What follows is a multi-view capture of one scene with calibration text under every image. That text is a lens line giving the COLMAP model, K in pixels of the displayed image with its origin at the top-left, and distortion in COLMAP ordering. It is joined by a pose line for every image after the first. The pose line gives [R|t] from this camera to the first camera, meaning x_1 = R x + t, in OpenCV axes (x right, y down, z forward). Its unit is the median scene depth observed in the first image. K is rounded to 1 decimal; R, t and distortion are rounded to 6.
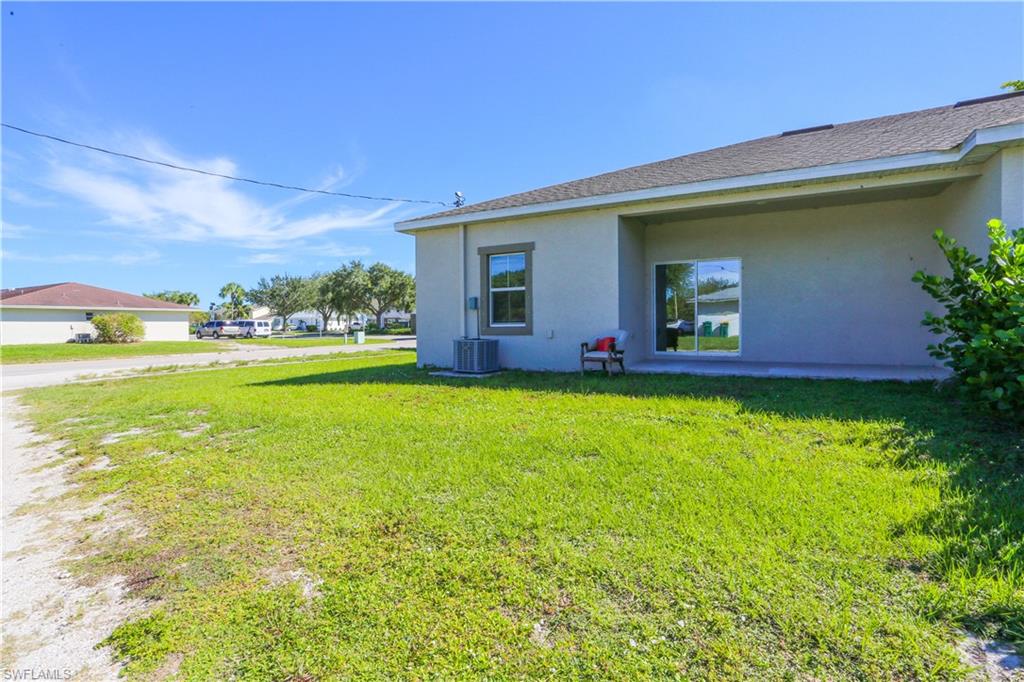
lens RADIAL K [[519.5, 0, 514.3], [0, 519.5, 330.9], [0, 0, 1]] dist [-0.058327, 0.030925]
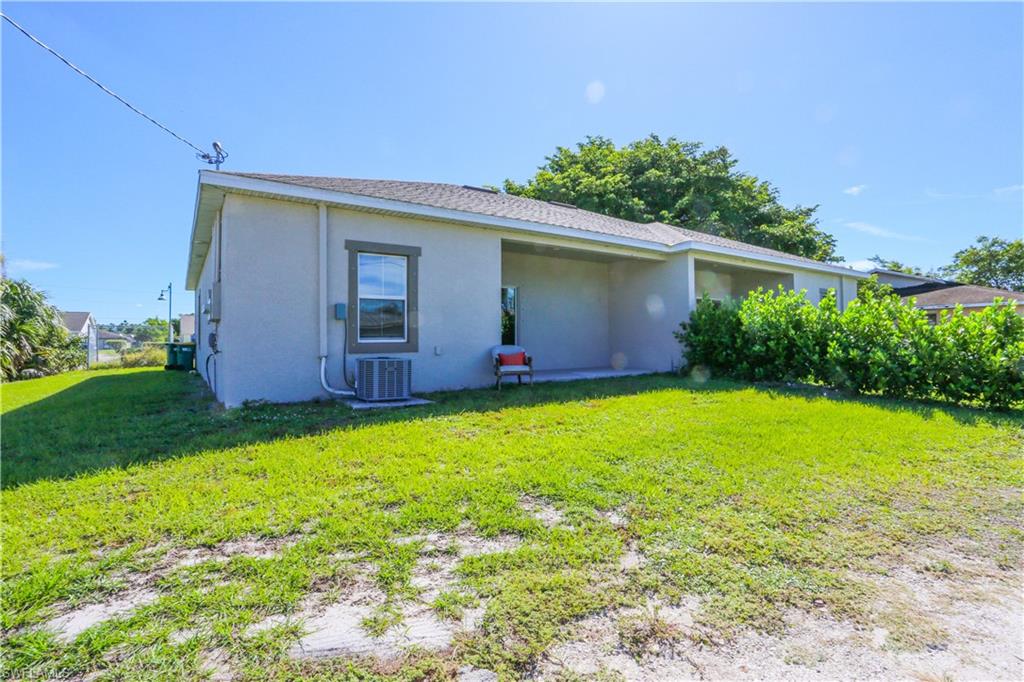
lens RADIAL K [[519.5, 0, 514.3], [0, 519.5, 330.9], [0, 0, 1]] dist [-0.058327, 0.030925]
pose [[0.409544, 0.022954, 0.912001, -0.696805], [0.012434, 0.999450, -0.030739, 0.001737], [-0.912205, 0.023928, 0.409034, 0.484956]]
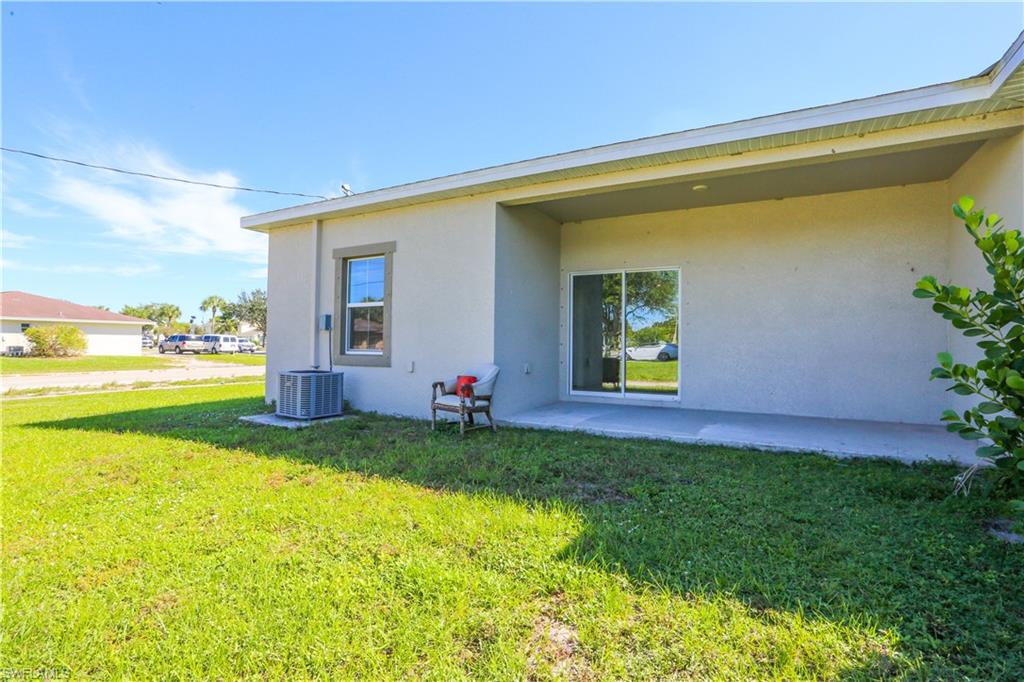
lens RADIAL K [[519.5, 0, 514.3], [0, 519.5, 330.9], [0, 0, 1]] dist [-0.058327, 0.030925]
pose [[0.999828, 0.018530, 0.000297, 0.206847], [-0.018506, 0.999144, -0.036998, -0.019094], [-0.000982, 0.036987, 0.999315, 0.266452]]
